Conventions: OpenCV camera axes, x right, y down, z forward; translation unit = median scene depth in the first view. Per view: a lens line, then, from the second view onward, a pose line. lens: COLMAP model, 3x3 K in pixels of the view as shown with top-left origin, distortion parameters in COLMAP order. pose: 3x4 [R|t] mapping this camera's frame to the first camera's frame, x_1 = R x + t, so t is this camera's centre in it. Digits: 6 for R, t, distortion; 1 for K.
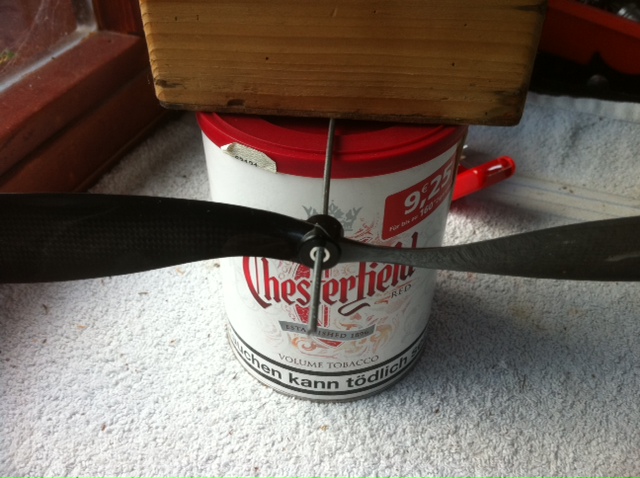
lens RADIAL K [[627.6, 0, 320.0], [0, 627.6, 239.0], [0, 0, 1]] dist [0.088230, -0.348247]
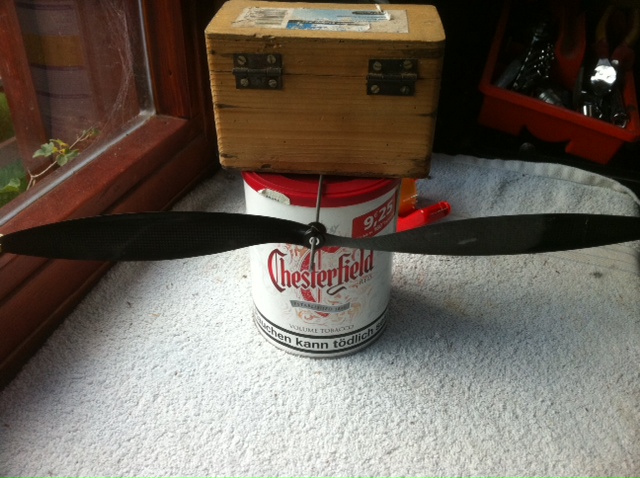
lens RADIAL K [[627.6, 0, 320.0], [0, 627.6, 239.0], [0, 0, 1]] dist [0.088230, -0.348247]
pose [[0.999977, -0.006537, 0.001897, 0.008513], [0.006687, 0.995493, -0.094602, 0.121401], [-0.001270, 0.094612, 0.995513, -0.578707]]
